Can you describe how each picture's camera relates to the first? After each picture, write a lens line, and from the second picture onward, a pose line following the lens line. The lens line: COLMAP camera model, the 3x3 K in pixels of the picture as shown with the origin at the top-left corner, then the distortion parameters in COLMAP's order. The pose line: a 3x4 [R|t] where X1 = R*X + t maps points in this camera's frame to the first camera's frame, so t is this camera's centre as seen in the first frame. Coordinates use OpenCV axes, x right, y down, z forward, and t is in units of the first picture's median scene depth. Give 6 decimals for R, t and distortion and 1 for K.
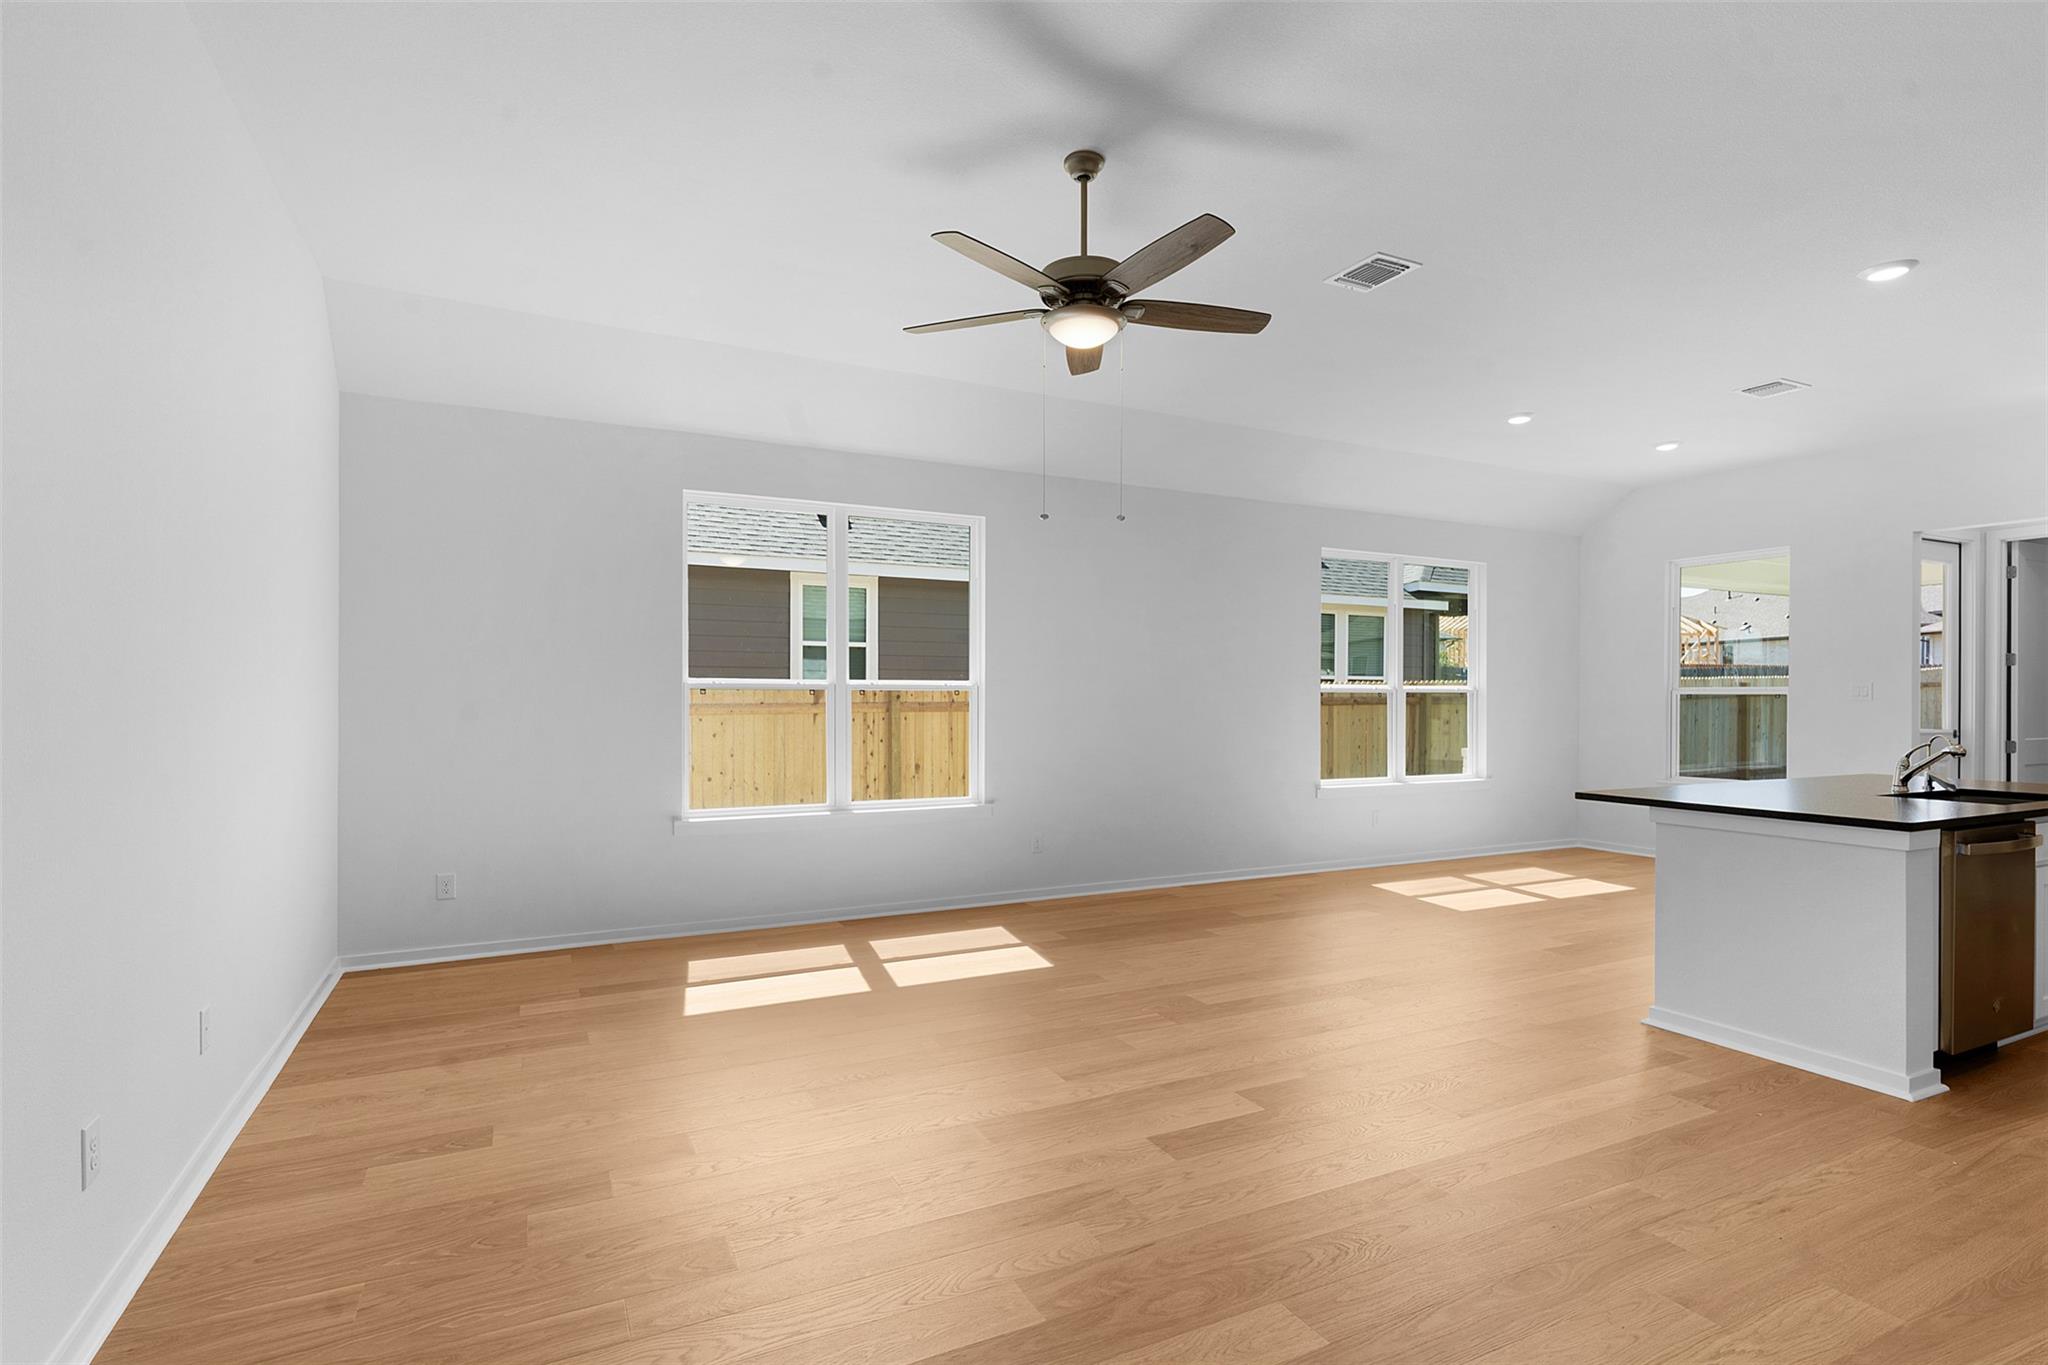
lens RADIAL K [[991.2, 0, 1015.9], [0, 991.2, 697.2], [0, 0, 1]] dist [0.004977, 0.000931]
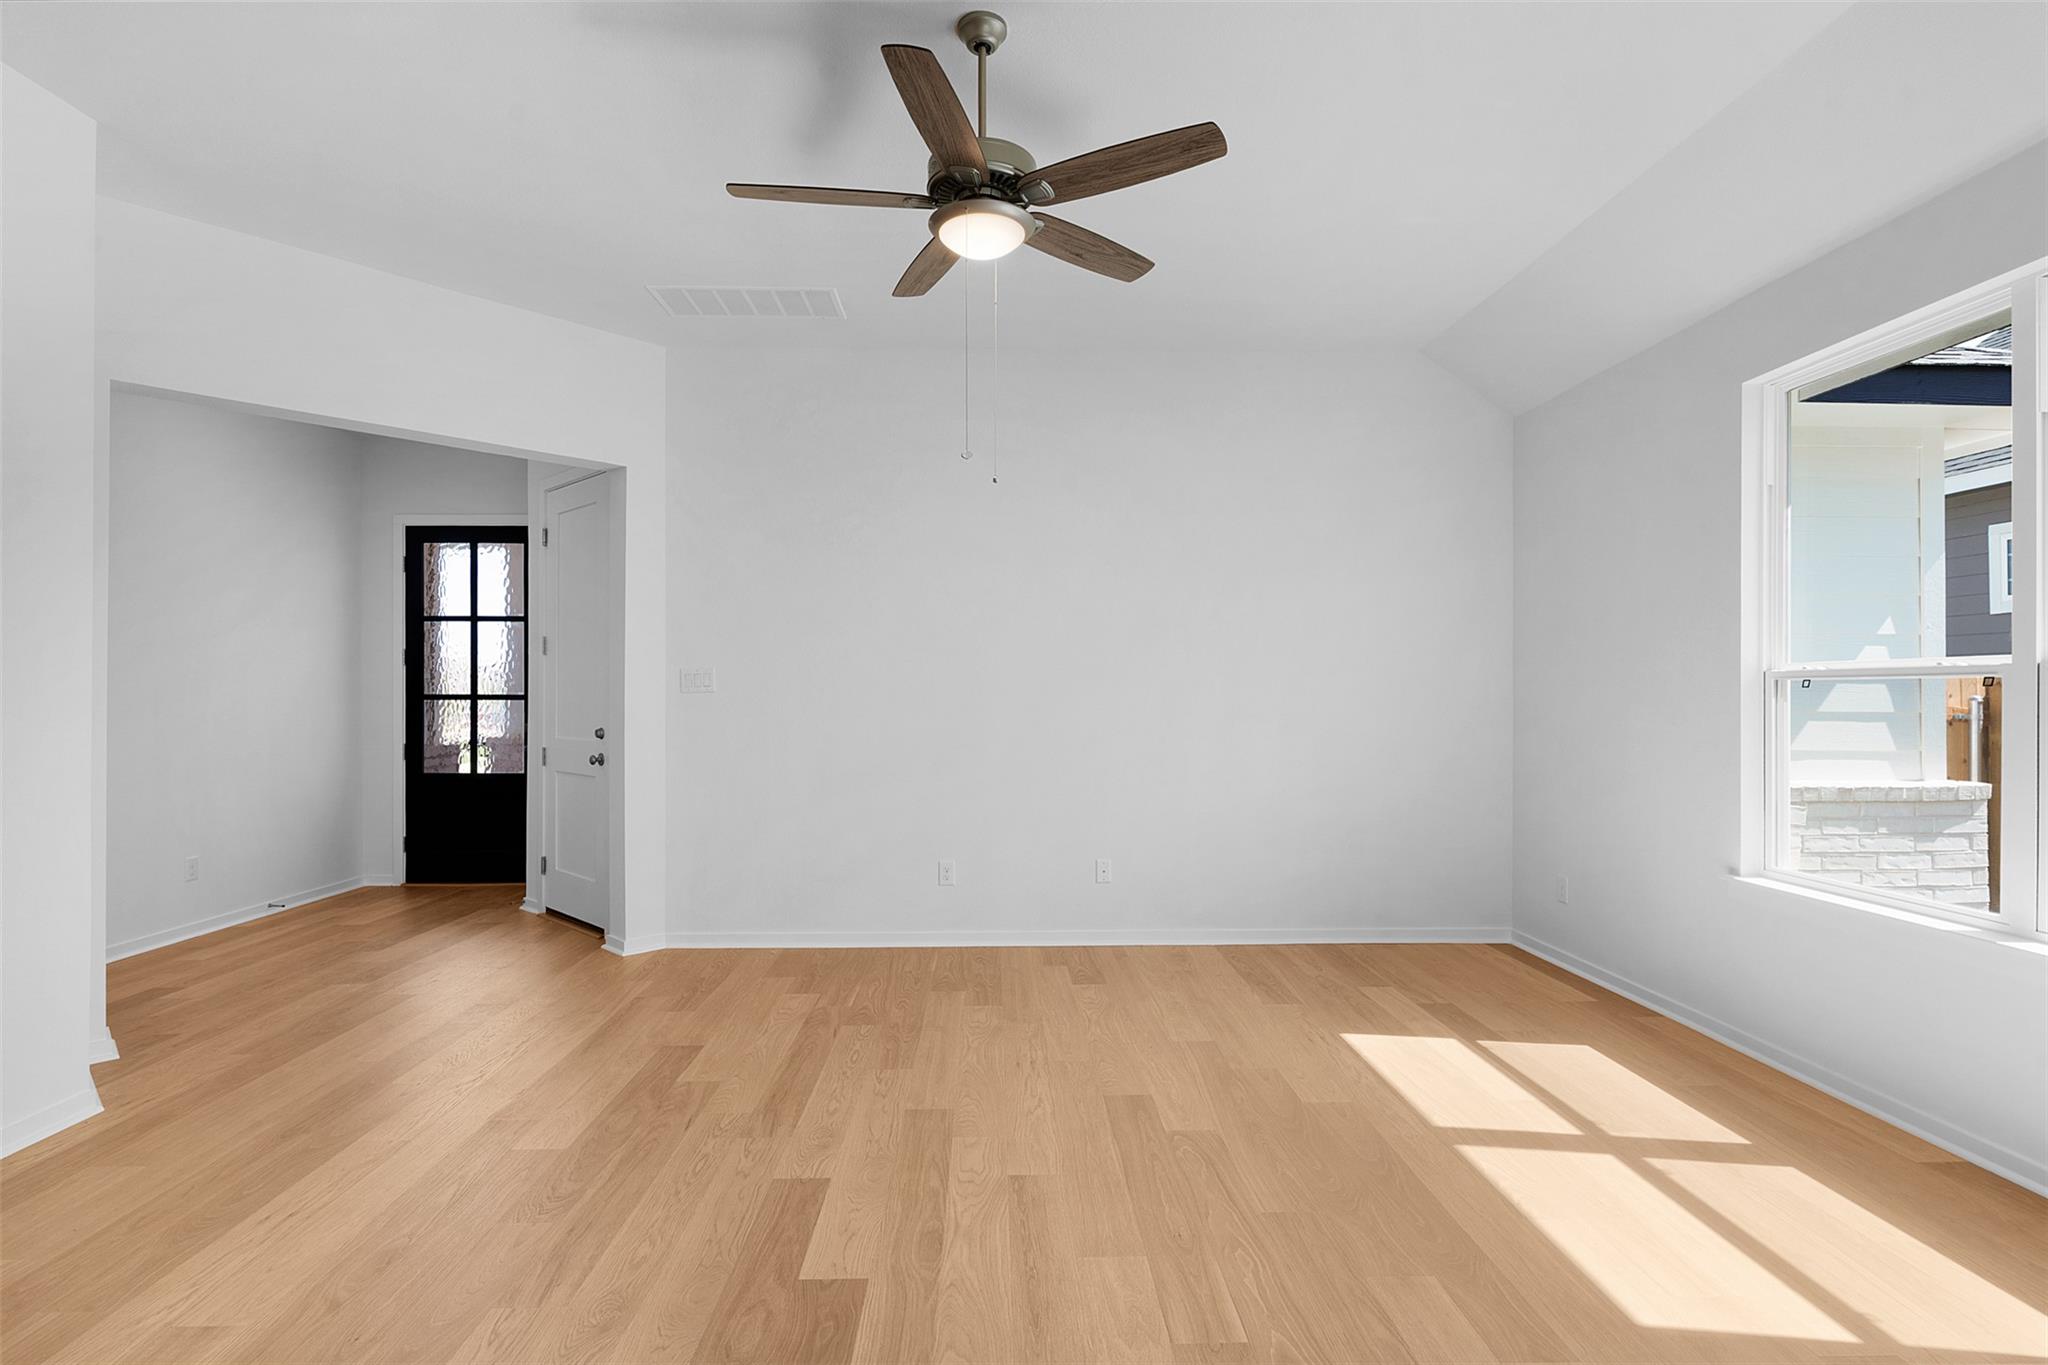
lens RADIAL K [[991.2, 0, 1028.2], [0, 991.2, 687.7], [0, 0, 1]] dist [0.004977, 0.000931]
pose [[-0.425524, -0.009321, -0.904899, 0.493388], [0.001587, 0.999938, -0.011046, 0.002399], [0.904946, -0.006137, -0.425483, 0.868366]]
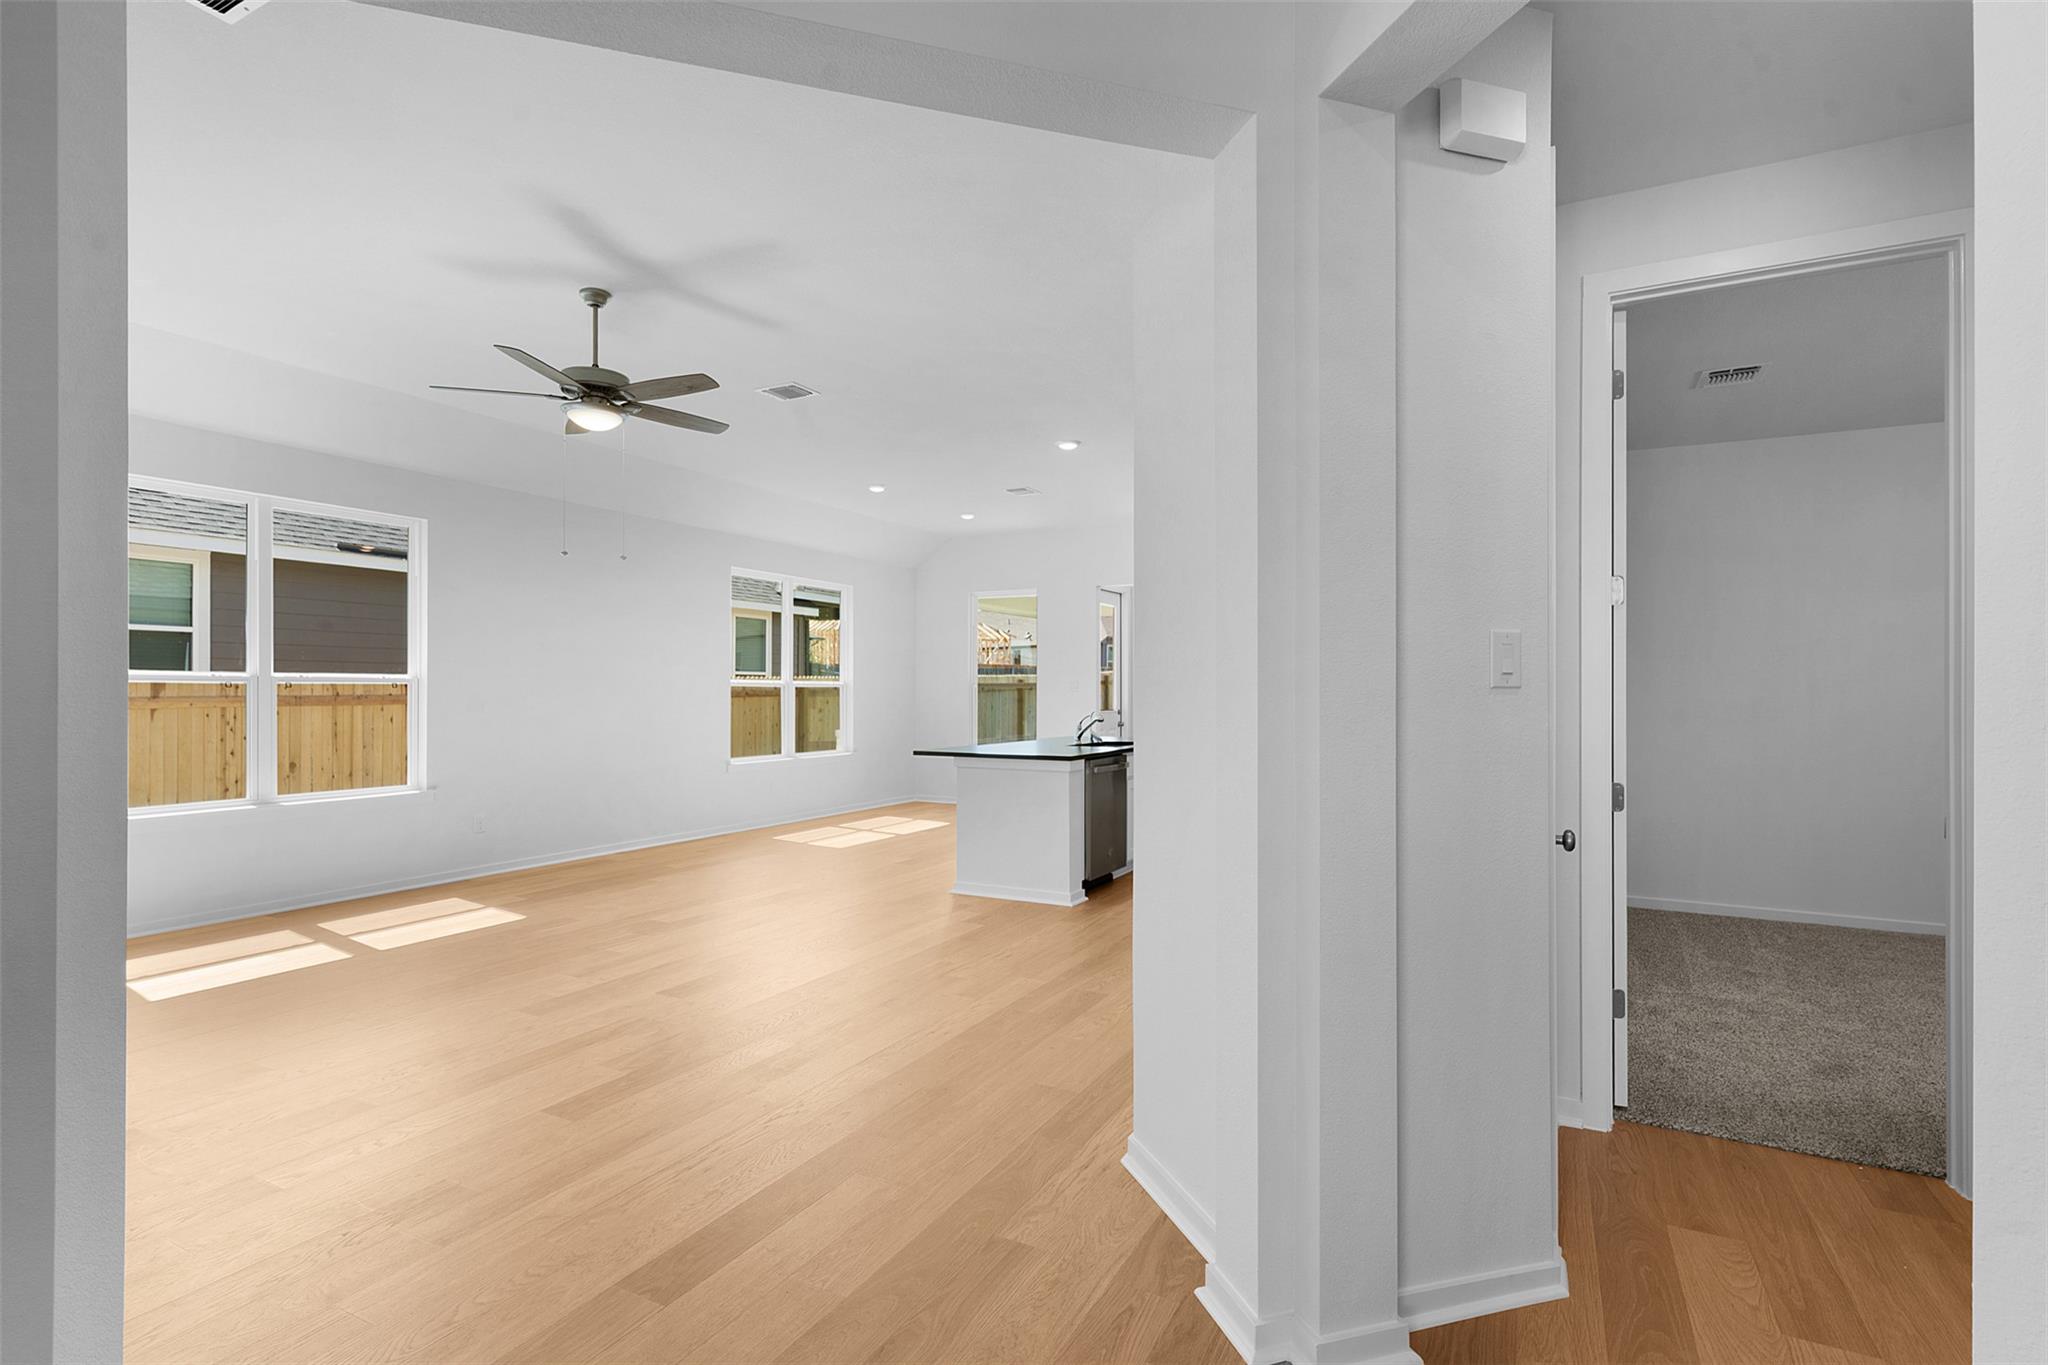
lens RADIAL K [[991.2, 0, 1019.8], [0, 991.2, 692.5], [0, 0, 1]] dist [0.004977, 0.000931]
pose [[0.813834, -0.002448, 0.581092, -0.152319], [0.001670, 0.999997, 0.001873, 0.002387], [-0.581095, -0.000554, 0.813836, -0.270469]]
